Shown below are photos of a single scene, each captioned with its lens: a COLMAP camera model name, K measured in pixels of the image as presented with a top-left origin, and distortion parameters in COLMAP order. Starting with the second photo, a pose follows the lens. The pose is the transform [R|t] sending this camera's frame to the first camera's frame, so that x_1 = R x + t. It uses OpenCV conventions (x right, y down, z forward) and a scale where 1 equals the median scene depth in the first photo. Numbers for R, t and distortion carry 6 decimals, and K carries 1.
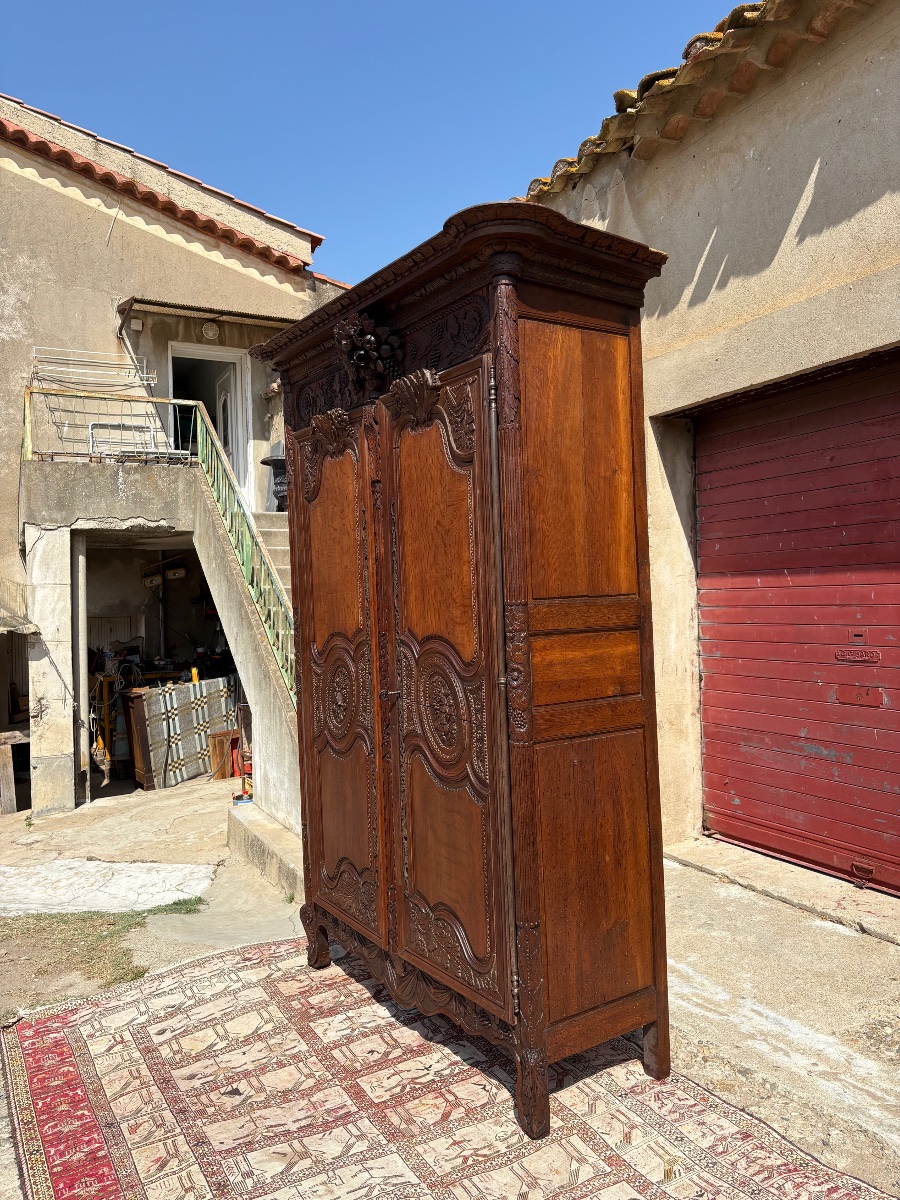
lens RADIAL K [[902.9, 0, 457.9], [0, 902.9, 601.8], [0, 0, 1]] dist [0.066031, -0.076605]
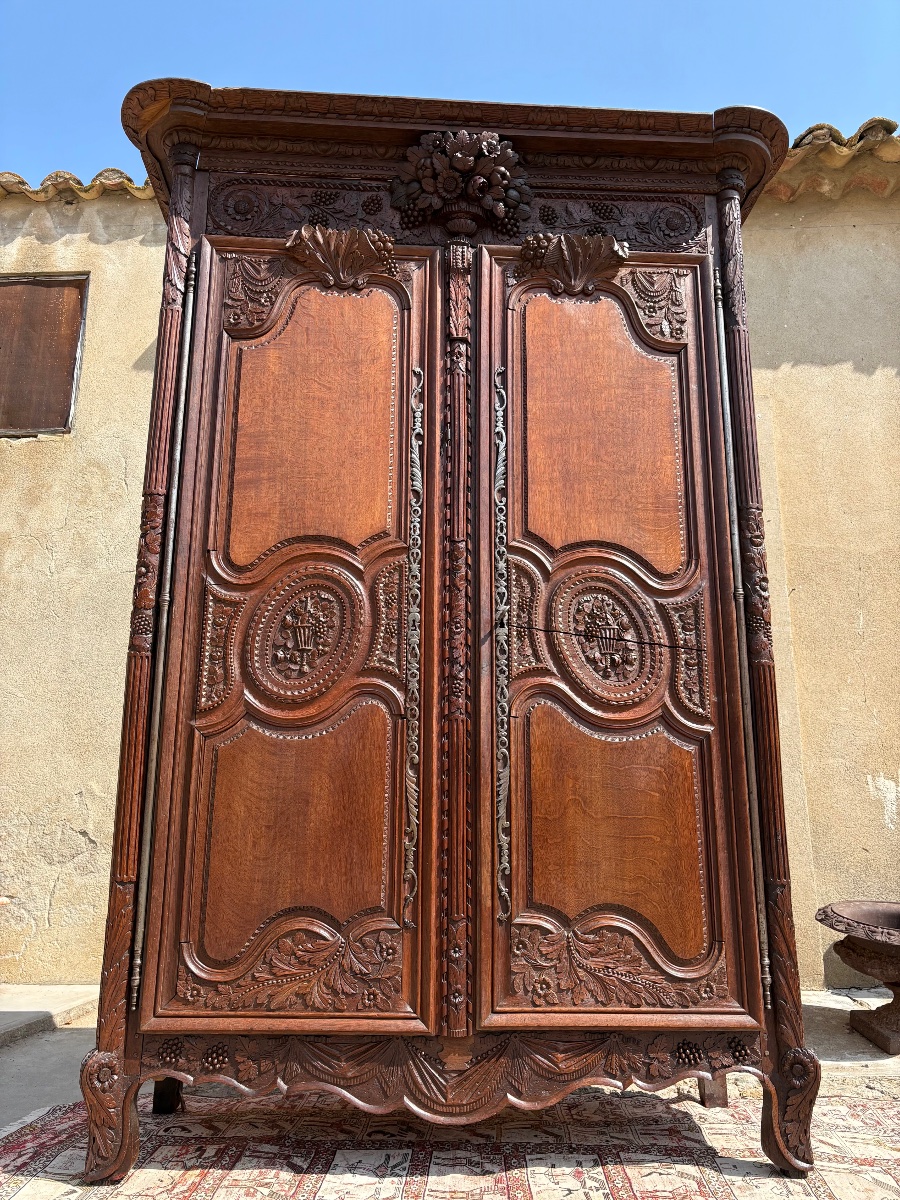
lens RADIAL K [[901.6, 0, 451.8], [0, 901.6, 604.0], [0, 0, 1]] dist [0.059359, -0.067237]
pose [[0.511899, 0.241123, 0.824511, -0.633570], [-0.015062, 0.962171, -0.272030, 0.267400], [-0.858913, 0.126834, 0.496166, 0.643145]]
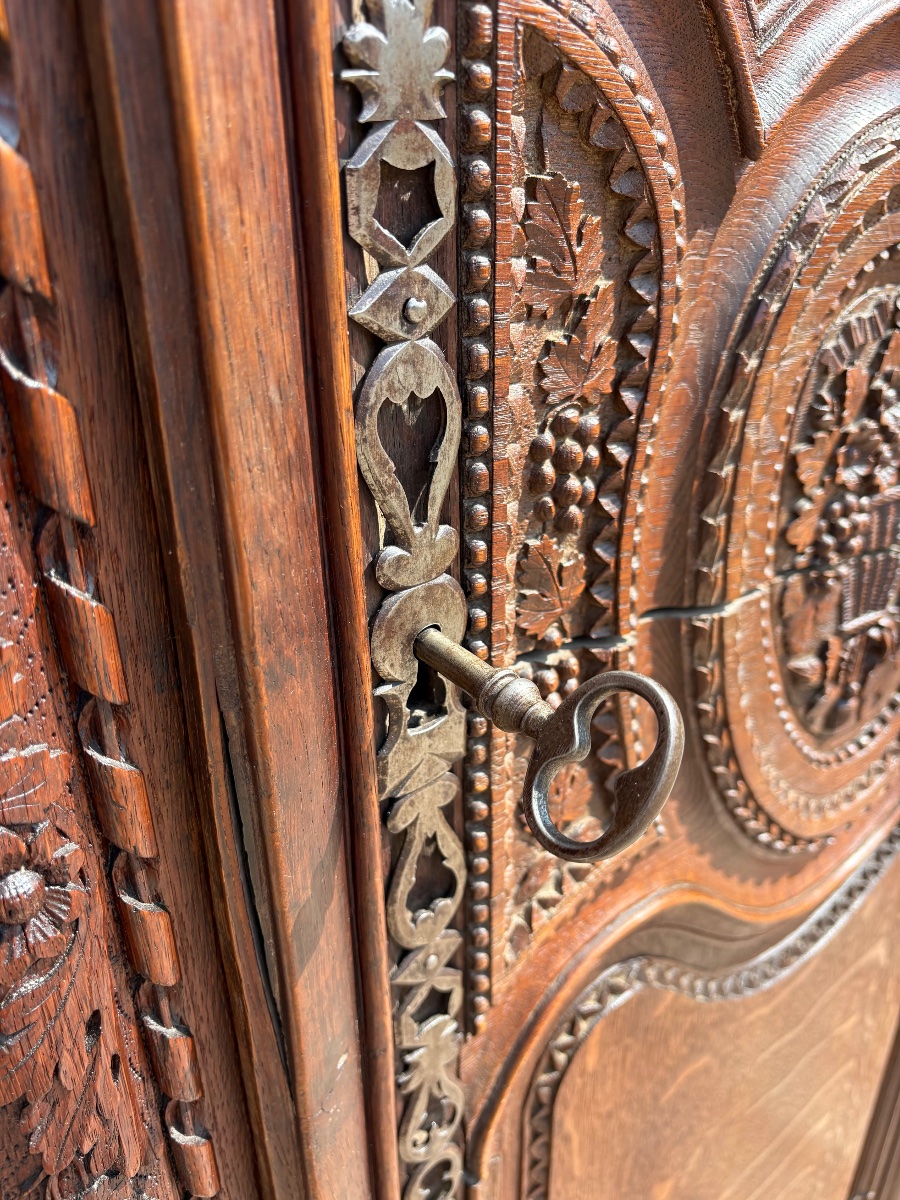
lens RADIAL K [[936.4, 0, 450.0], [0, 936.4, 600.0], [0, 0, 1]] dist [0.001786, -0.008828]
pose [[-0.116351, -0.392603, 0.912319, -0.127398], [0.026394, 0.917011, 0.397988, 0.062052], [-0.992857, 0.070386, -0.096332, 0.949380]]
